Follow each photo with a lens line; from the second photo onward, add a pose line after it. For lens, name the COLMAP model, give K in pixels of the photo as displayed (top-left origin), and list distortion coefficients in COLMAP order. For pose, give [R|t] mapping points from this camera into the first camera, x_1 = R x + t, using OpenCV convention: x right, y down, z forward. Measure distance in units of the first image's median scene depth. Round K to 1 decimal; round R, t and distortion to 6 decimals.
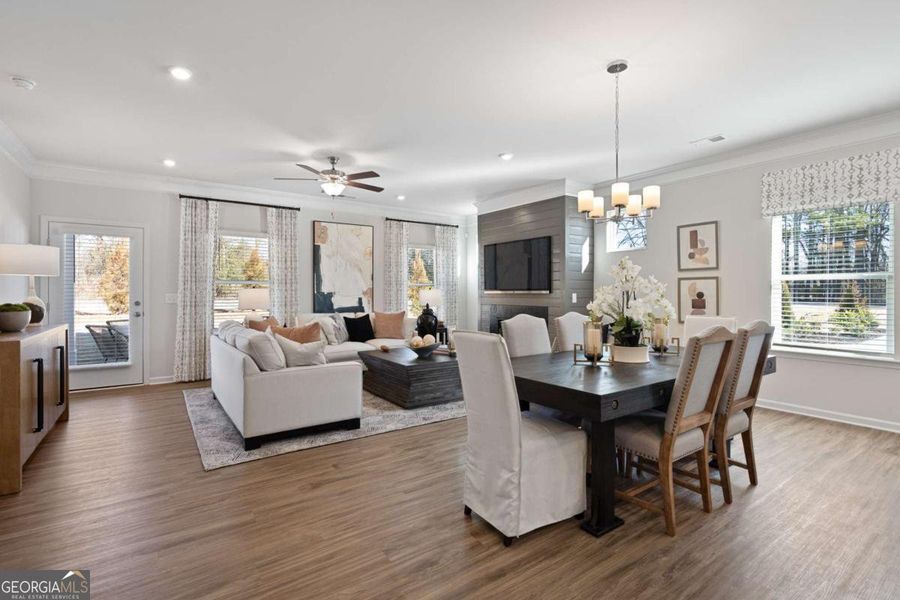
lens RADIAL K [[418.4, 0, 448.4], [0, 418.4, 292.1], [0, 0, 1]] dist [-0.010304, 0.004094]
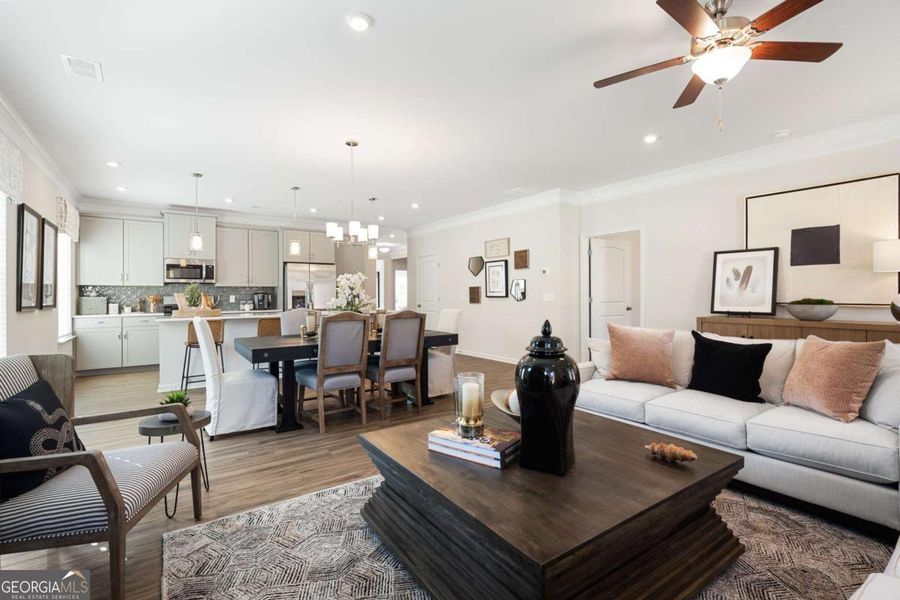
lens RADIAL K [[418.4, 0, 446.9], [0, 418.4, 294.6], [0, 0, 1]] dist [-0.010304, 0.004094]
pose [[-0.999887, 0.006375, 0.013623, 0.022370], [0.006373, 0.999980, -0.000235, 0.004232], [-0.013624, -0.000148, -0.999907, 1.180212]]
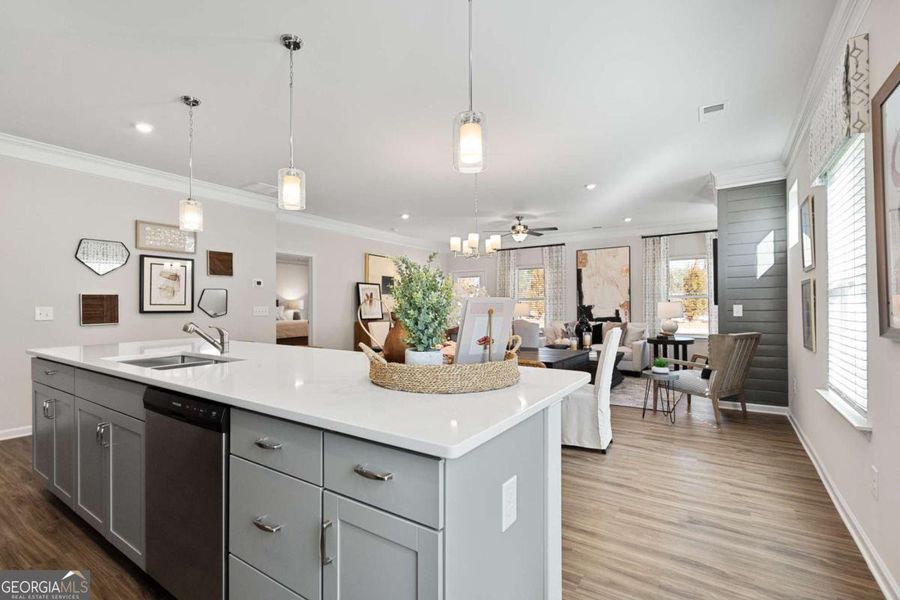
lens RADIAL K [[418.4, 0, 450.6], [0, 418.4, 307.2], [0, 0, 1]] dist [-0.010304, 0.004094]
pose [[0.359022, -0.001511, -0.933328, 0.837631], [0.004977, 0.999988, 0.000296, 0.004397], [0.933316, -0.004752, 0.359025, 0.179451]]
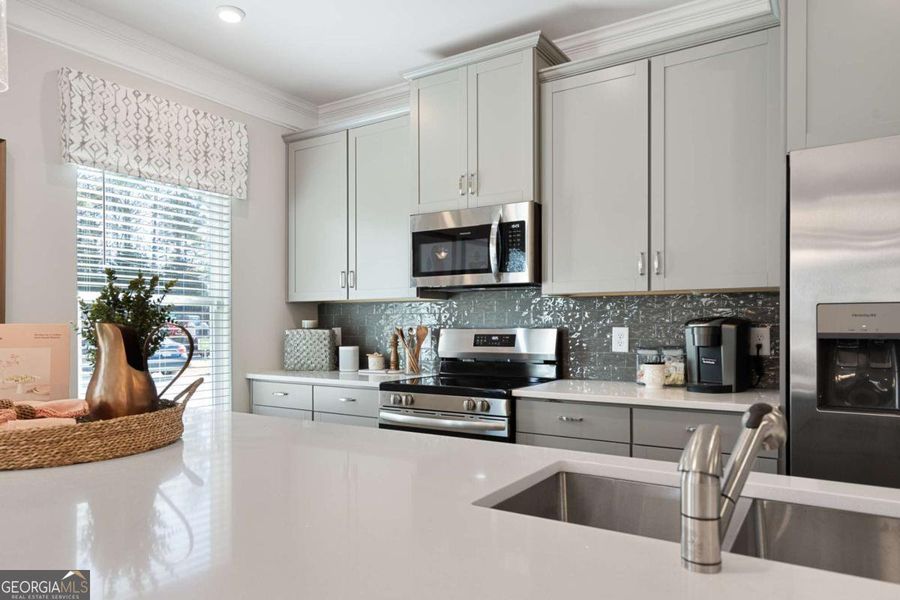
lens RADIAL K [[594.4, 0, 447.3], [0, 594.4, 323.0], [0, 0, 1]] dist [0.008225, 0.005016]
pose [[-0.371201, 0.000168, 0.928553, 0.288871], [0.003209, 0.999994, 0.001102, -0.002431], [-0.928547, 0.003389, -0.371199, 0.214128]]
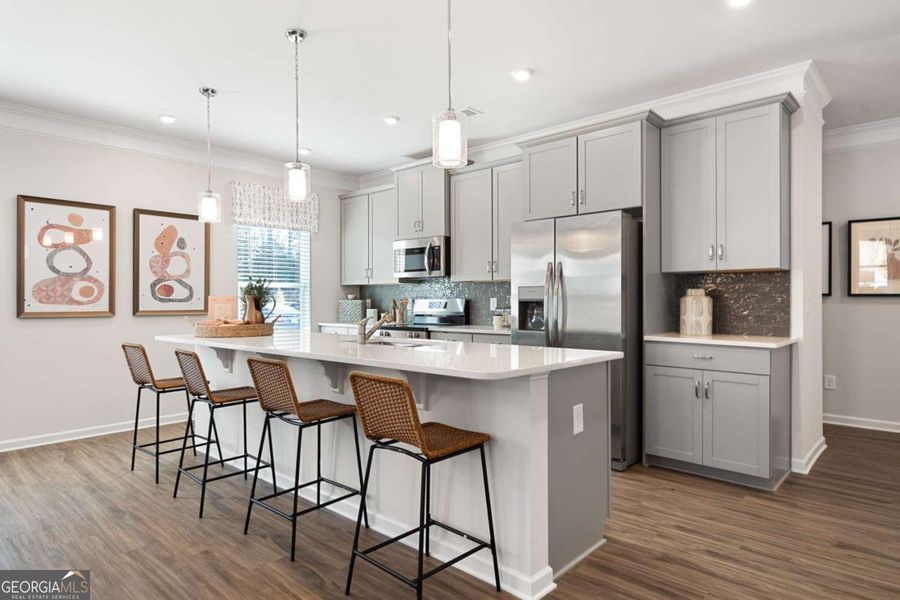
lens RADIAL K [[519.9, 0, 447.4], [0, 519.9, 300.2], [0, 0, 1]] dist [0.009238, -0.001523]
pose [[-0.212980, -0.001841, 0.977055, -0.131672], [0.004380, 0.999986, 0.002839, 0.003312], [-0.977047, 0.004885, -0.212969, 0.147272]]
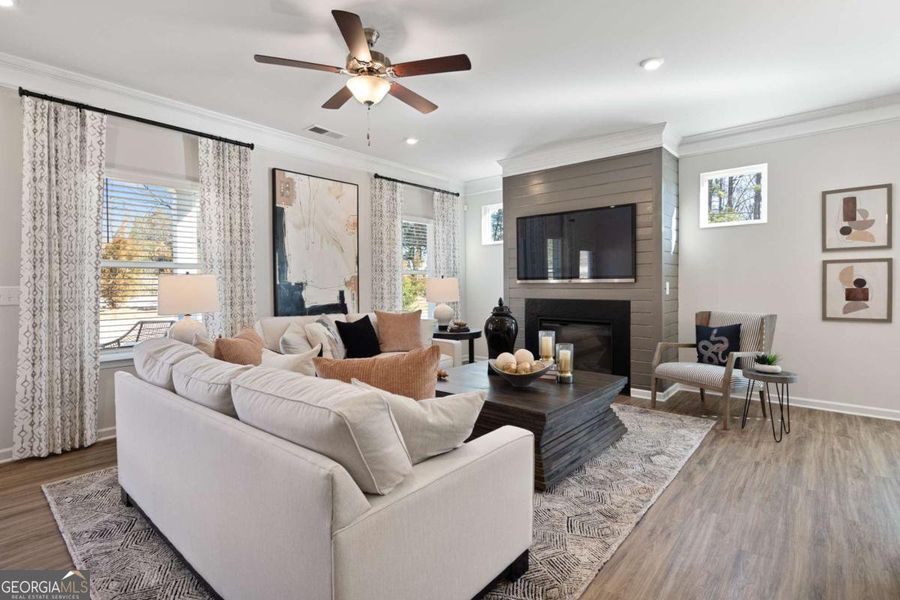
lens RADIAL K [[435.9, 0, 448.9], [0, 435.9, 290.7], [0, 0, 1]] dist [0.001509, -0.000903]
pose [[0.971358, -0.008597, 0.237464, -0.248633], [0.005219, 0.999876, 0.014847, 0.004514], [-0.237562, -0.013182, 0.971283, 0.335125]]
